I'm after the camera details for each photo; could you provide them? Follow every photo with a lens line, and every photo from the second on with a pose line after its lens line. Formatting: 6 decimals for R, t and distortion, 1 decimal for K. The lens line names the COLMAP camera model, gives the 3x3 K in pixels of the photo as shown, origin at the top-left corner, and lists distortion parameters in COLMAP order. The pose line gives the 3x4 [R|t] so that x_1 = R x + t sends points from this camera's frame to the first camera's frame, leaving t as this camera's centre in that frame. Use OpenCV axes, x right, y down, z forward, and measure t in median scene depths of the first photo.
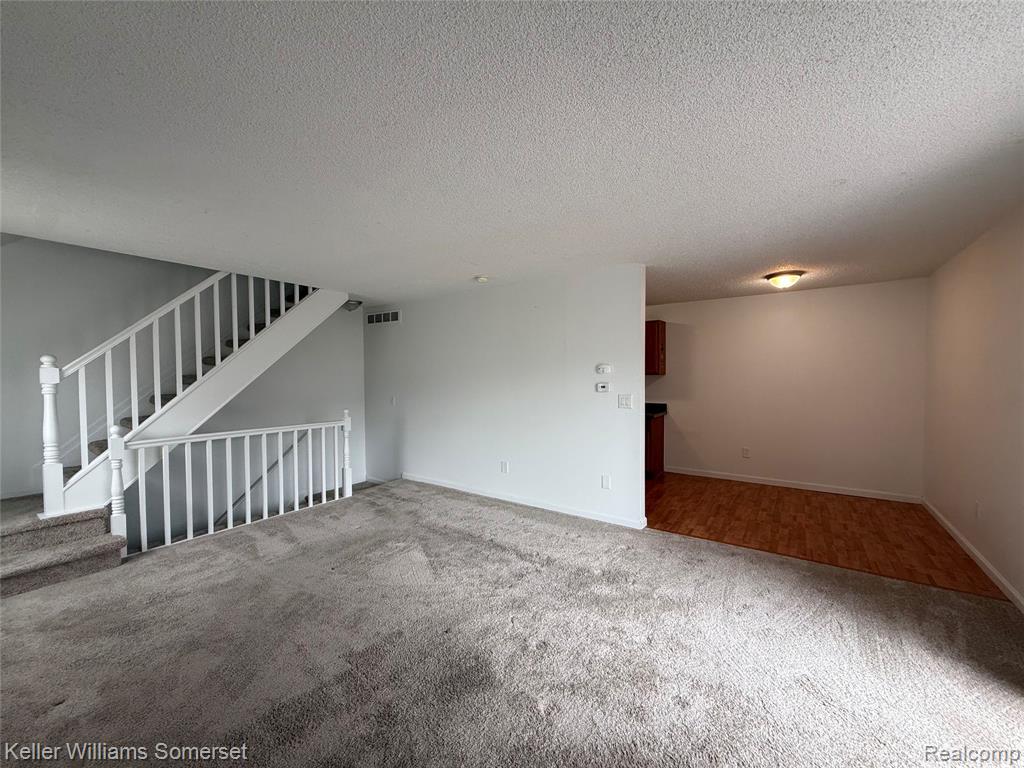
lens RADIAL K [[405.0, 0, 509.6], [0, 405.0, 384.7], [0, 0, 1]] dist [-0.001018, -0.000052]
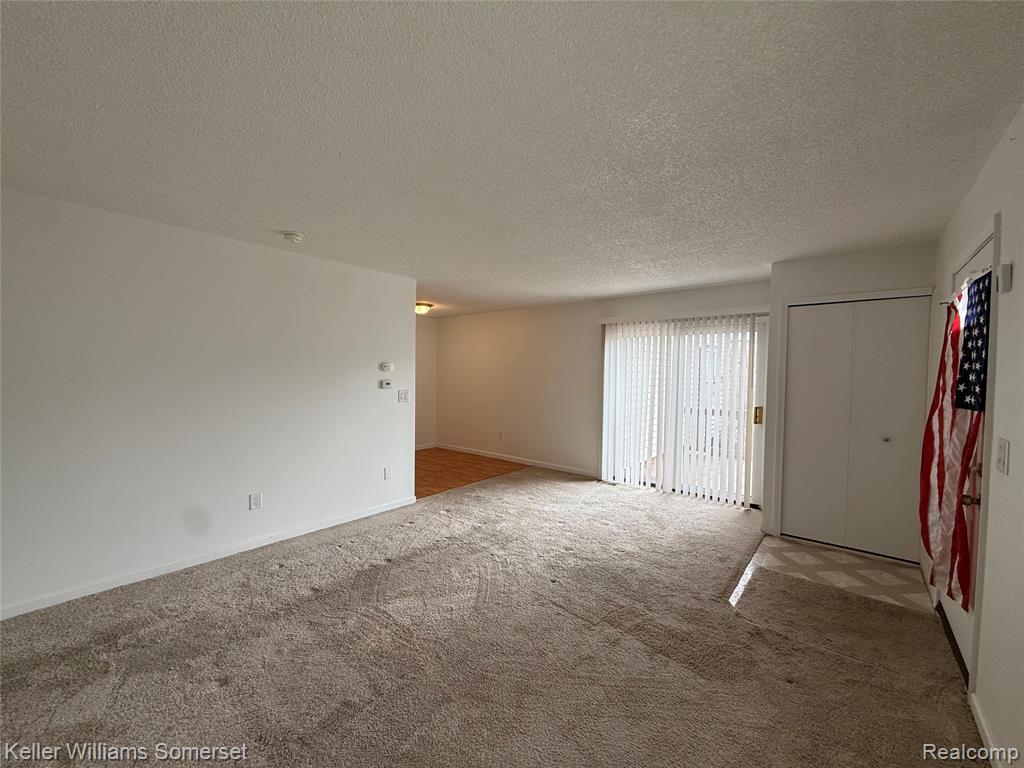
lens RADIAL K [[413.9, 0, 509.3], [0, 413.9, 382.6], [0, 0, 1]] dist [-0.000230, -0.000001]
pose [[0.075767, -0.020139, 0.996922, -0.883826], [0.010921, 0.999753, 0.019366, -0.015752], [-0.997066, 0.009420, 0.075968, 0.644594]]
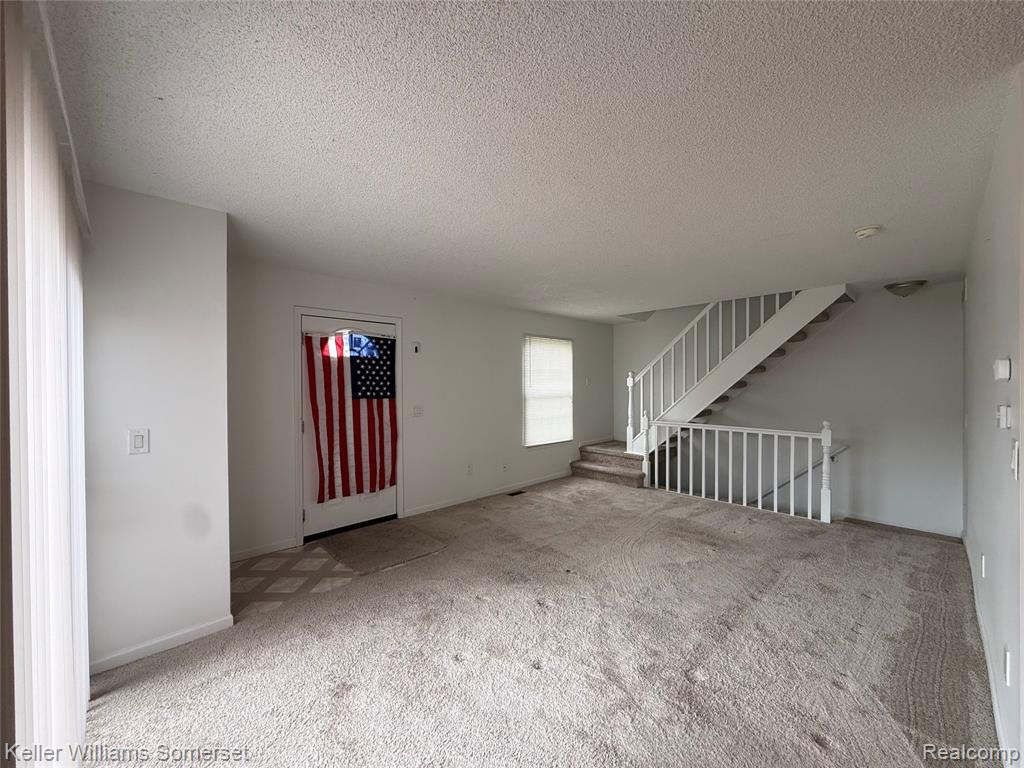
lens RADIAL K [[405.0, 0, 509.6], [0, 405.0, 384.7], [0, 0, 1]] dist [-0.001018, -0.000052]
pose [[-0.193322, 0.011524, -0.981068, 0.758462], [-0.014829, 0.999782, 0.014666, -0.024484], [0.981023, 0.017384, -0.193109, 0.660017]]
